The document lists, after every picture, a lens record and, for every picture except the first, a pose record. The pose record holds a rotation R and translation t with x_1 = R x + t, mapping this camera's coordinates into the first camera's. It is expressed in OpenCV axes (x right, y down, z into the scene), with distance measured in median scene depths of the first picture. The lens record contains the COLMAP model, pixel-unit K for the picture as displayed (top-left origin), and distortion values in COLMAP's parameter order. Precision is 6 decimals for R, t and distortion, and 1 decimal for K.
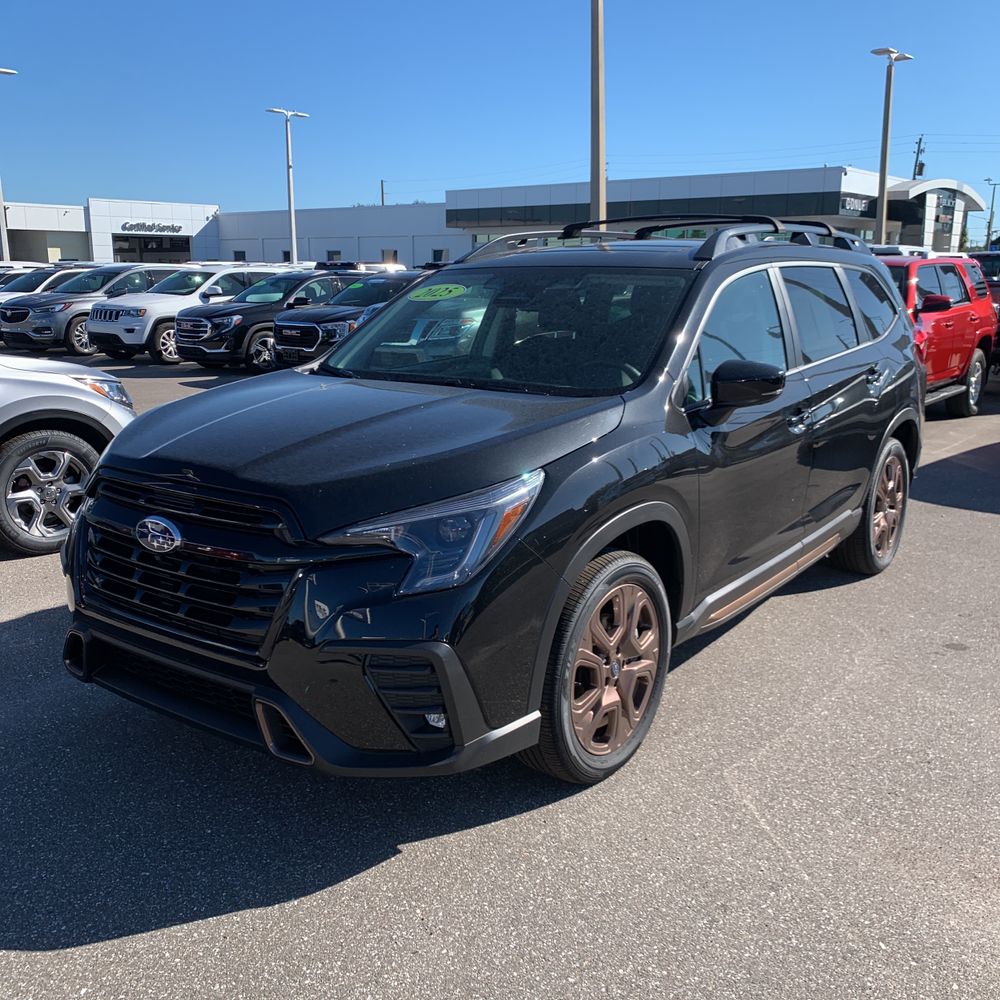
lens RADIAL K [[999.8, 0, 500.0], [0, 999.8, 500.0], [0, 0, 1]] dist [0.119022, -0.297471]
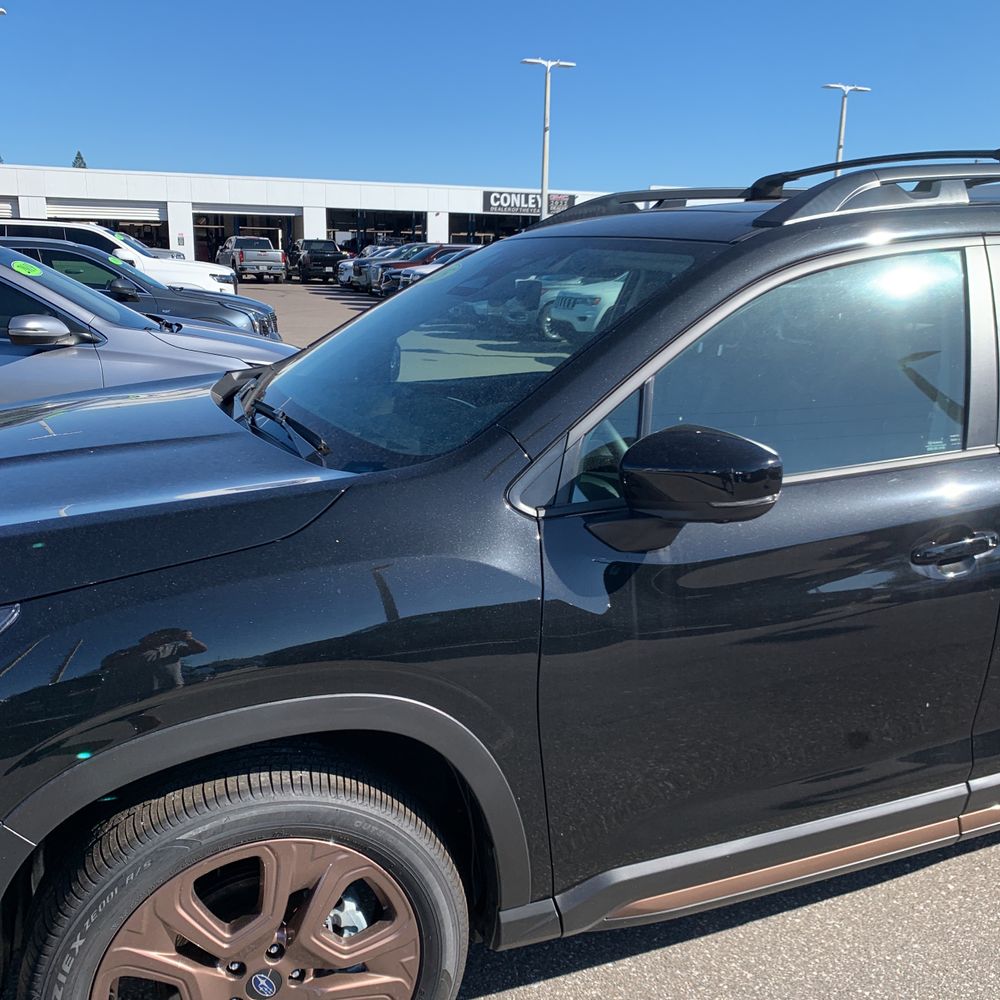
lens RADIAL K [[1018.2, 0, 500.7], [0, 1018.2, 513.9], [0, 0, 1]] dist [0.002139, 0.005093]
pose [[0.854054, 0.135295, -0.502282, 0.335786], [-0.125237, 0.990662, 0.053897, -0.090936], [0.504884, 0.016873, 0.863023, 0.433036]]
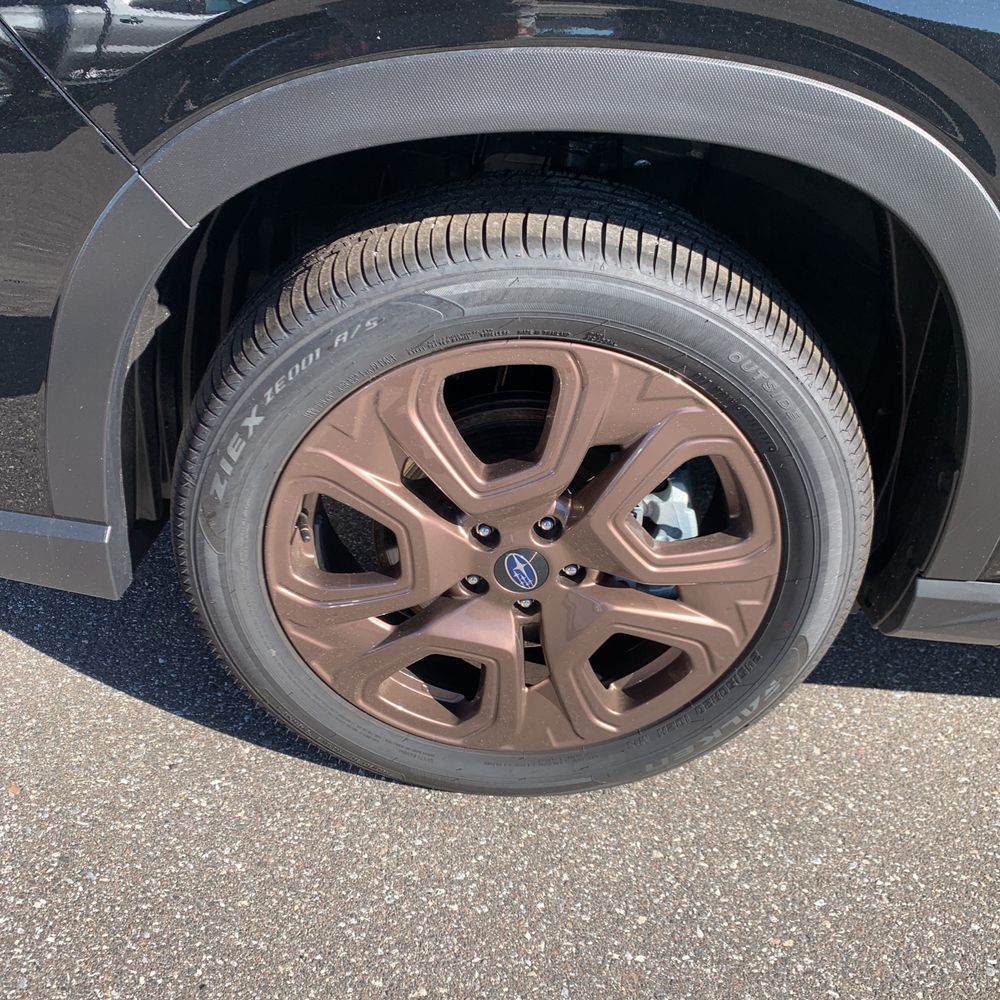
lens RADIAL K [[999.8, 0, 500.0], [0, 999.8, 500.0], [0, 0, 1]] dist [0.119022, -0.297471]
pose [[0.605440, 0.493864, -0.624132, 0.227920], [-0.276804, 0.865898, 0.416654, 0.004427], [0.746205, -0.079497, 0.660953, 0.562617]]
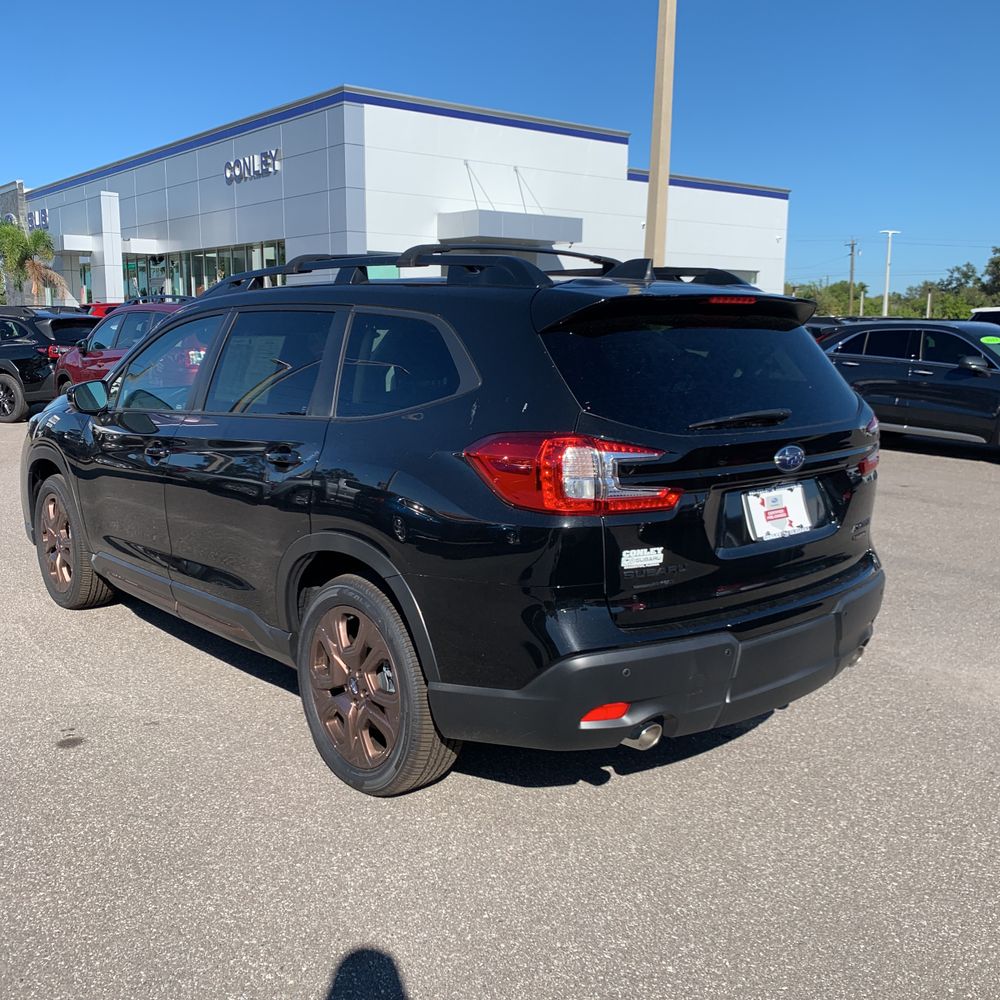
lens RADIAL K [[999.8, 0, 500.0], [0, 999.8, 500.0], [0, 0, 1]] dist [0.119022, -0.297471]
pose [[-0.209966, 0.156583, -0.965089, 1.177731], [-0.220285, 0.954136, 0.202731, -0.308466], [0.952570, 0.255161, -0.165843, 1.445379]]
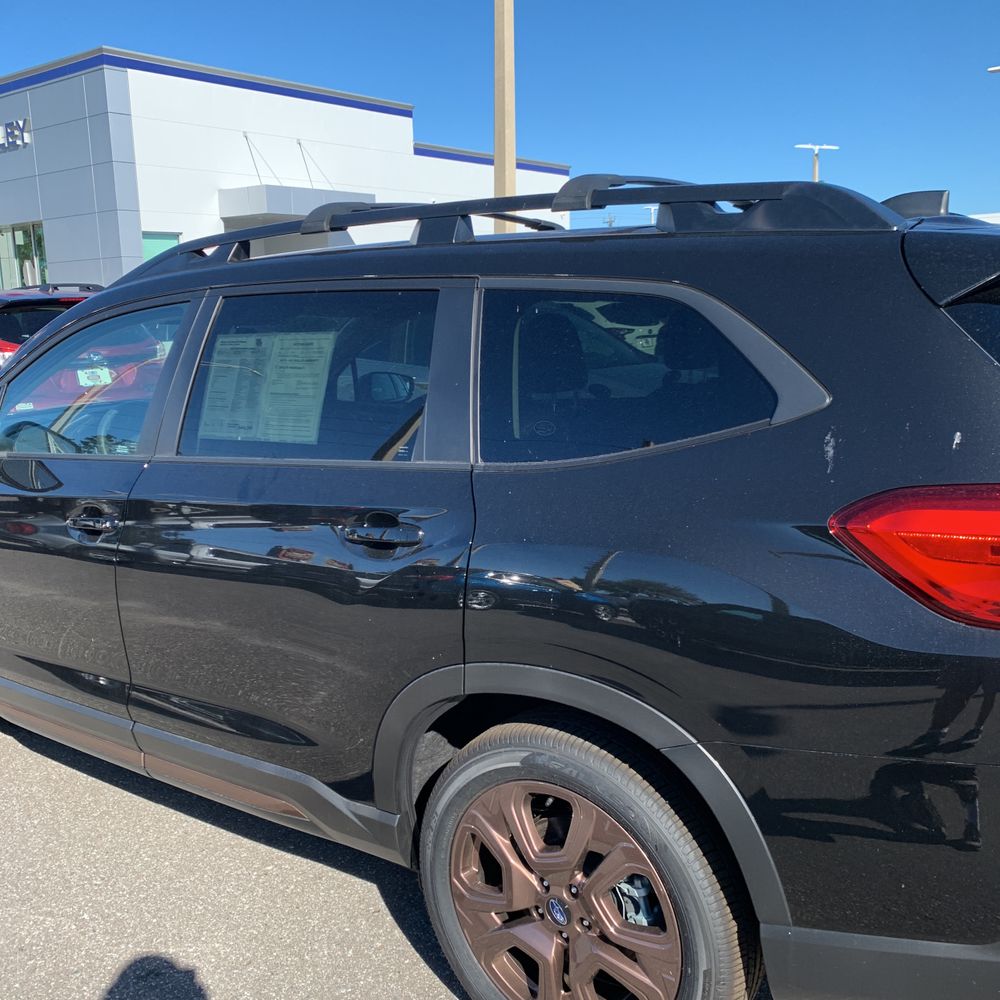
lens RADIAL K [[1016.8, 0, 492.2], [0, 1016.8, 495.8], [0, 0, 1]] dist [0.017774, -0.013212]
pose [[0.004921, 0.175319, -0.984499, 0.905464], [-0.191286, 0.966496, 0.171157, -0.249749], [0.981522, 0.187479, 0.038293, 1.163018]]
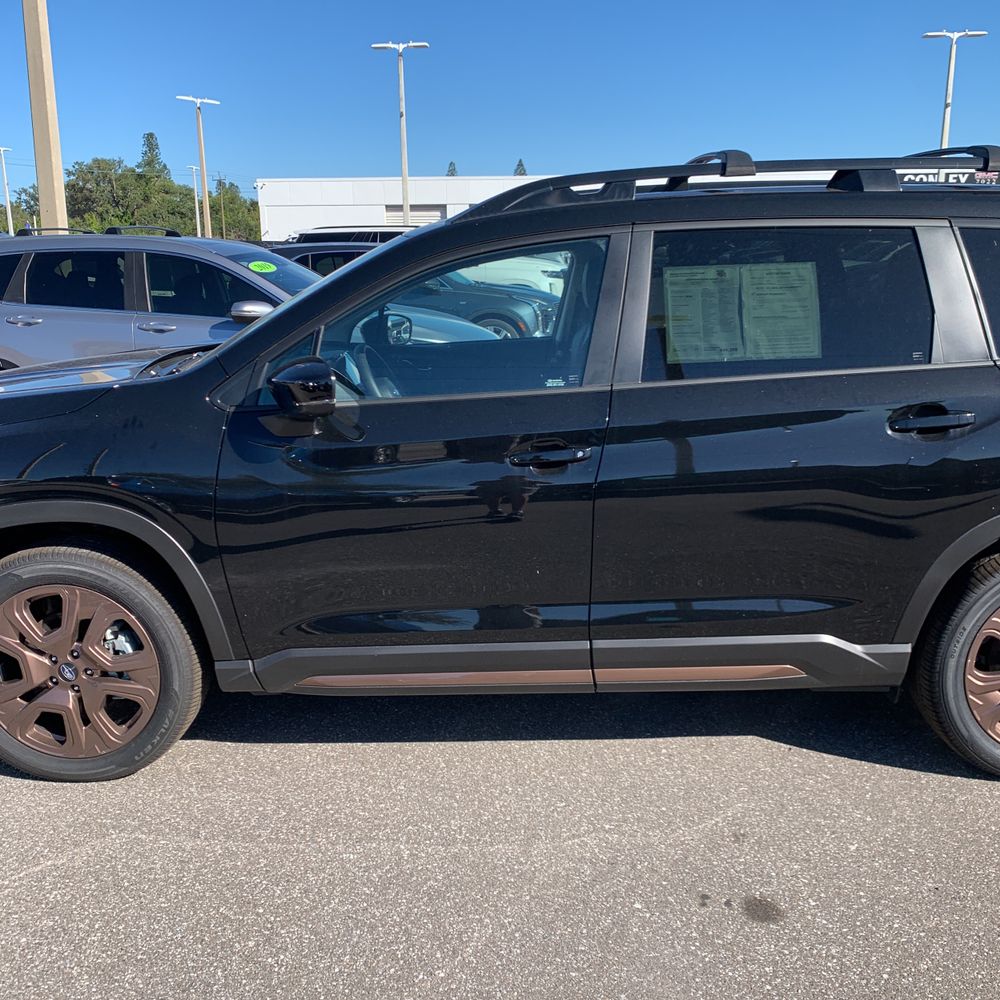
lens RADIAL K [[1017.9, 0, 499.6], [0, 1017.9, 483.3], [0, 0, 1]] dist [0.070281, -0.126760]
pose [[0.584889, 0.166734, -0.793791, 0.777616], [-0.160336, 0.983100, 0.088358, -0.110745], [0.795108, 0.075593, 0.601738, 0.533761]]
